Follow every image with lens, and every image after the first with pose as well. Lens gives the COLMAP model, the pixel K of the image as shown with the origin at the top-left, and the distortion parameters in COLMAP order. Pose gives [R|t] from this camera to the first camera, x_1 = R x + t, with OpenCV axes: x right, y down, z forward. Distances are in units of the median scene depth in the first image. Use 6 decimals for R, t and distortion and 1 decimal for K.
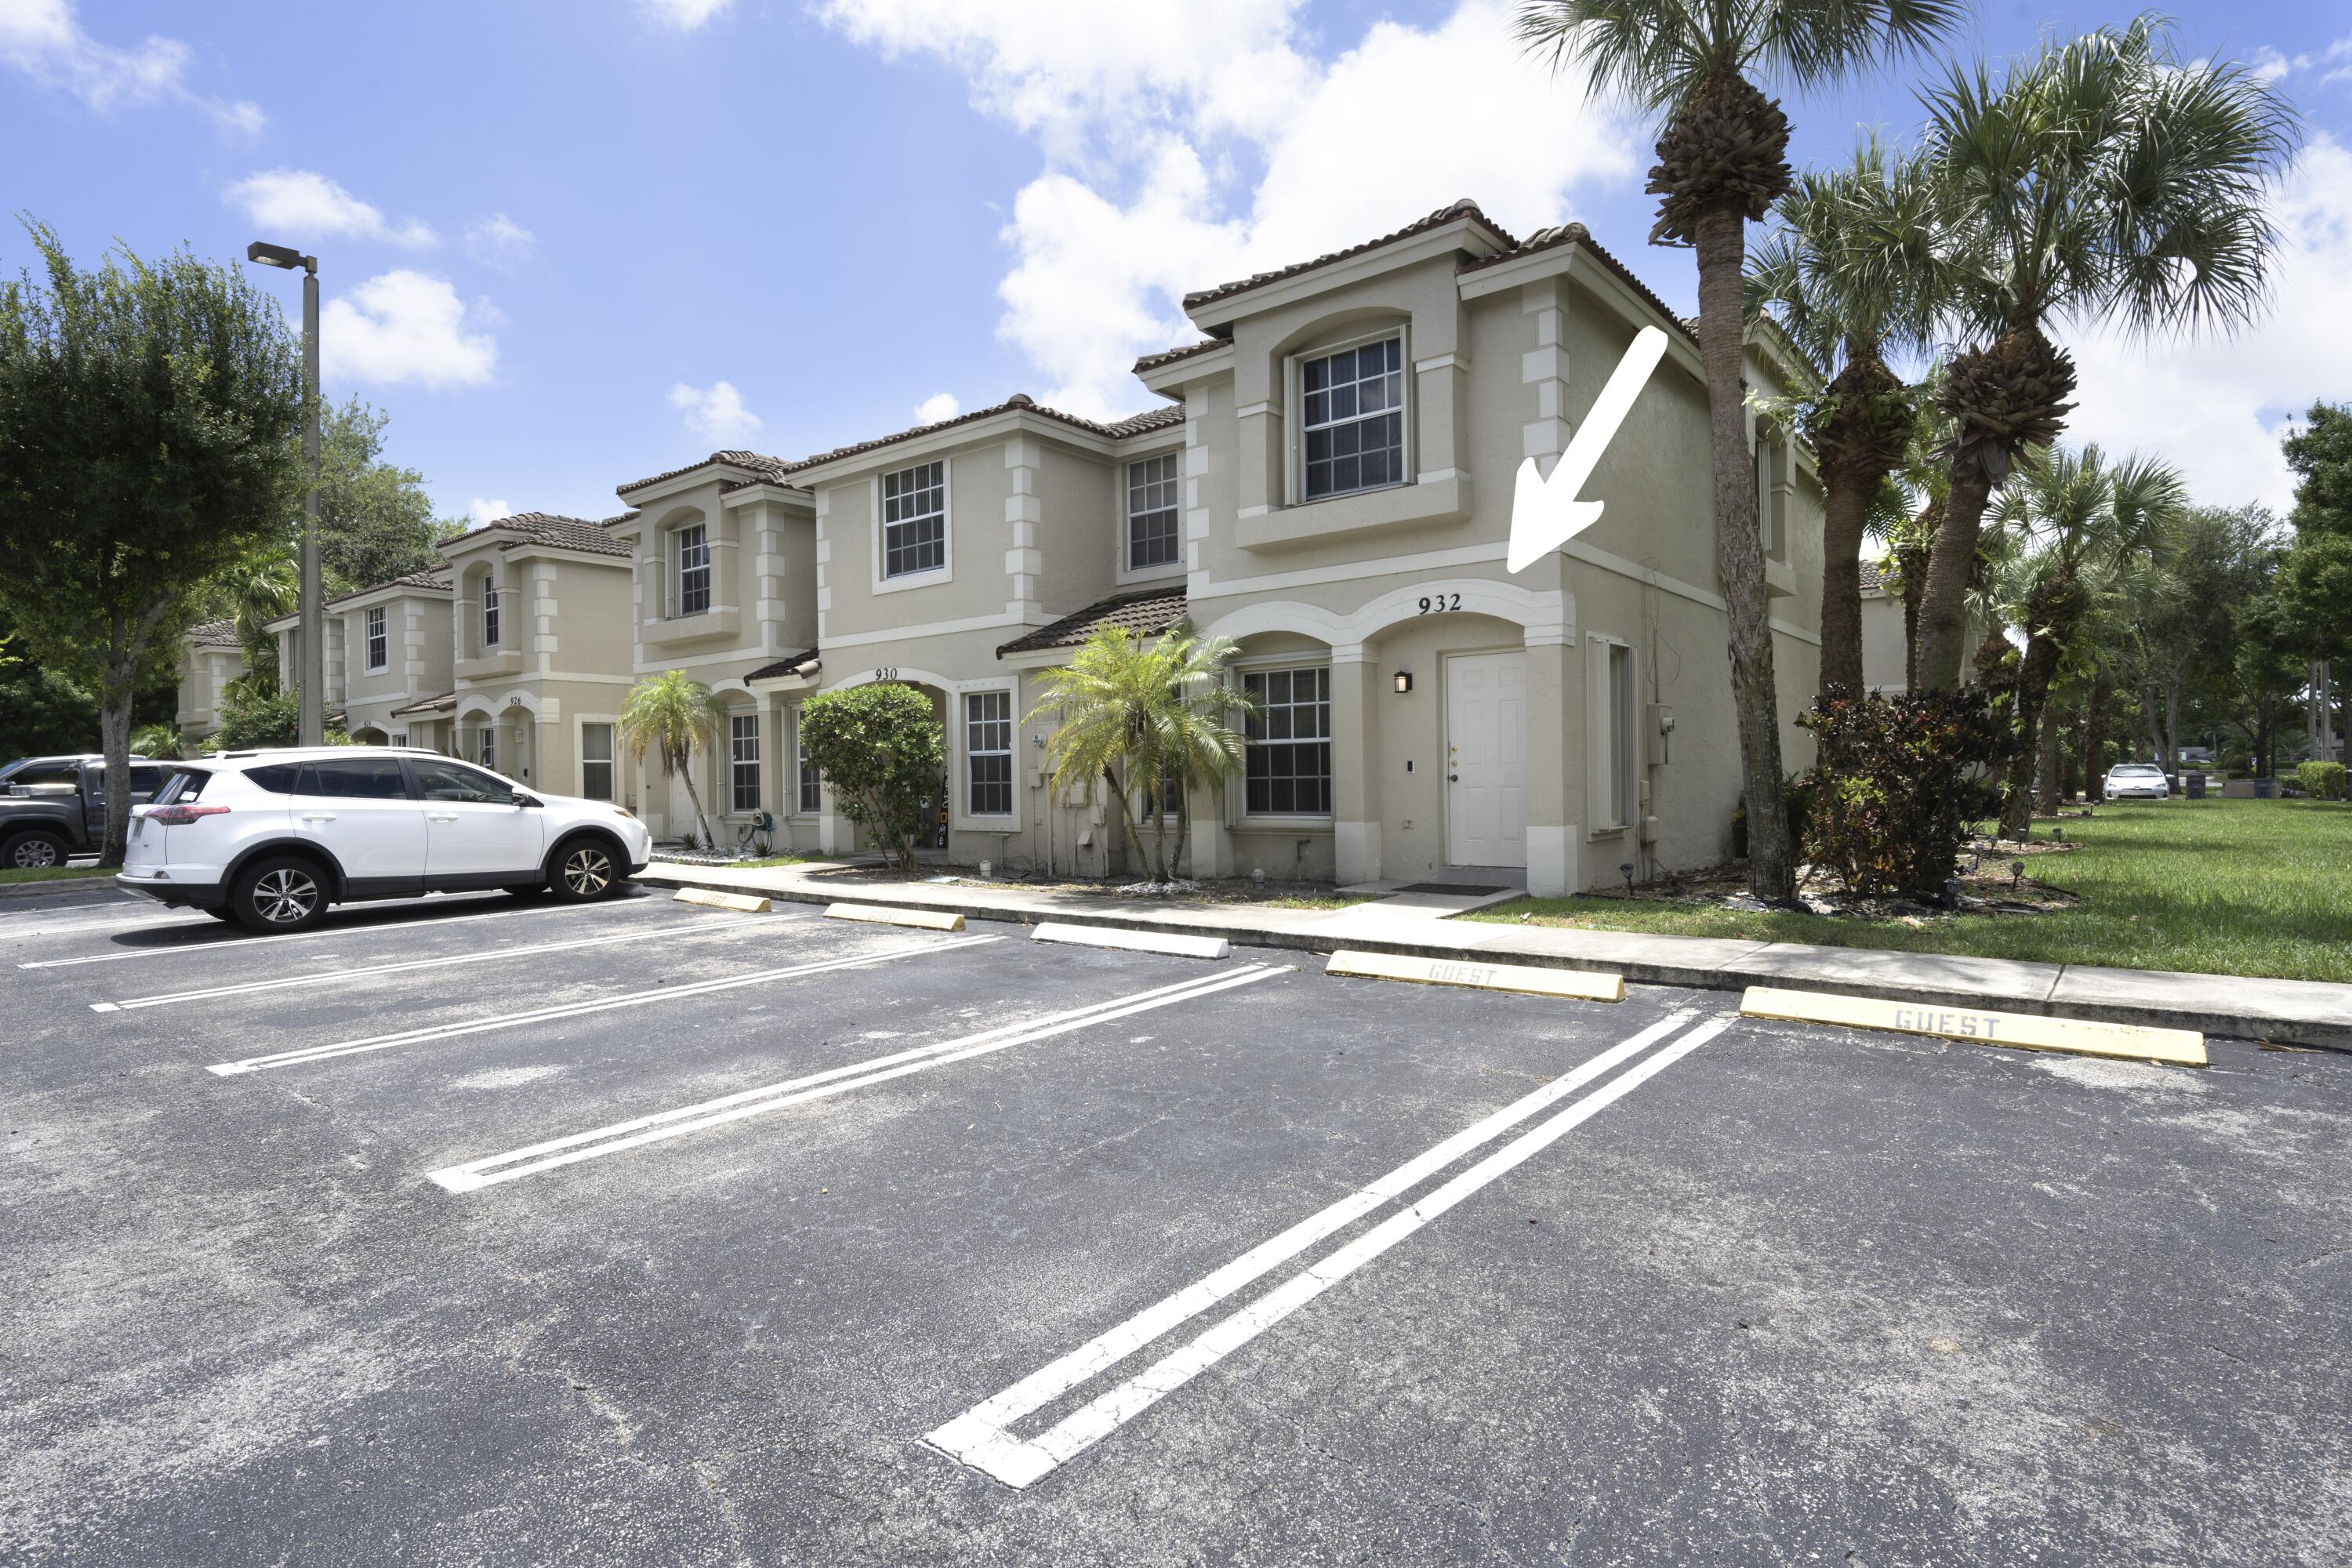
lens RADIAL K [[1203.3, 0, 1168.5], [0, 1203.3, 734.4], [0, 0, 1]] dist [0.002066, -0.000482]
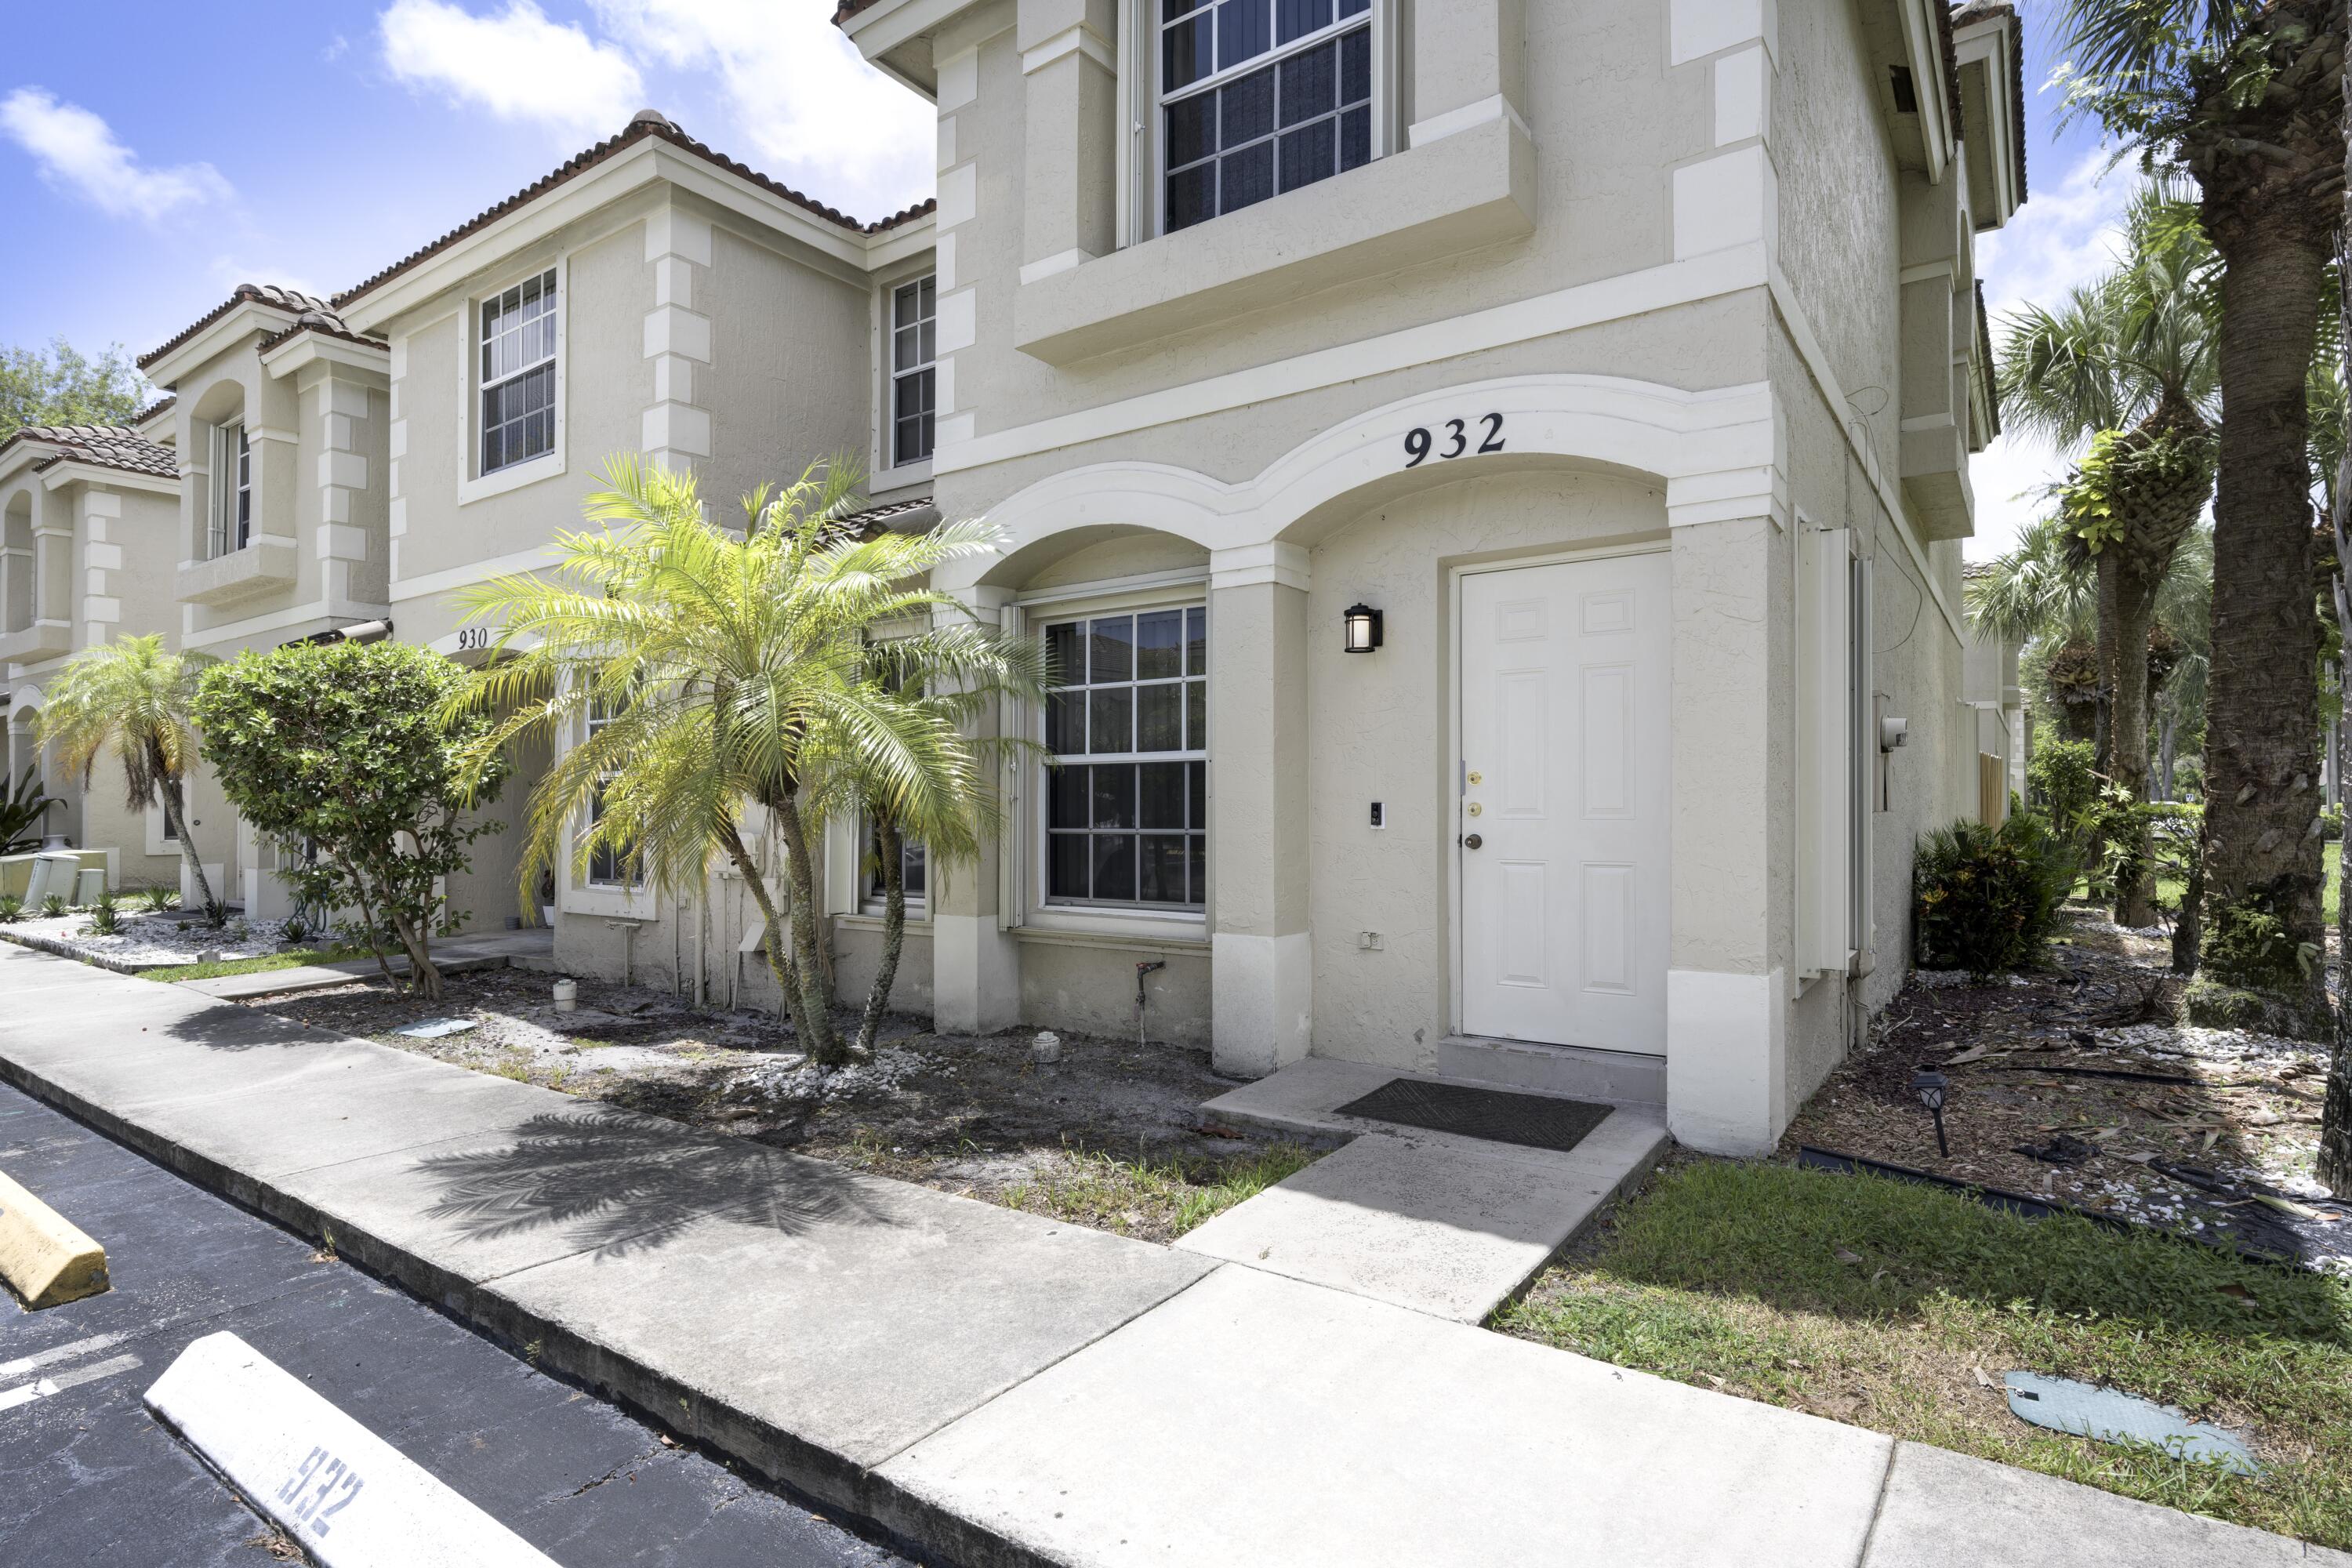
lens RADIAL K [[1203.3, 0, 1173.0], [0, 1203.3, 789.4], [0, 0, 1]] dist [0.002066, -0.000482]
pose [[0.997753, 0.010236, 0.066218, 0.087251], [-0.011793, 0.999662, 0.023169, 0.007140], [-0.065959, -0.023898, 0.997536, 0.511669]]
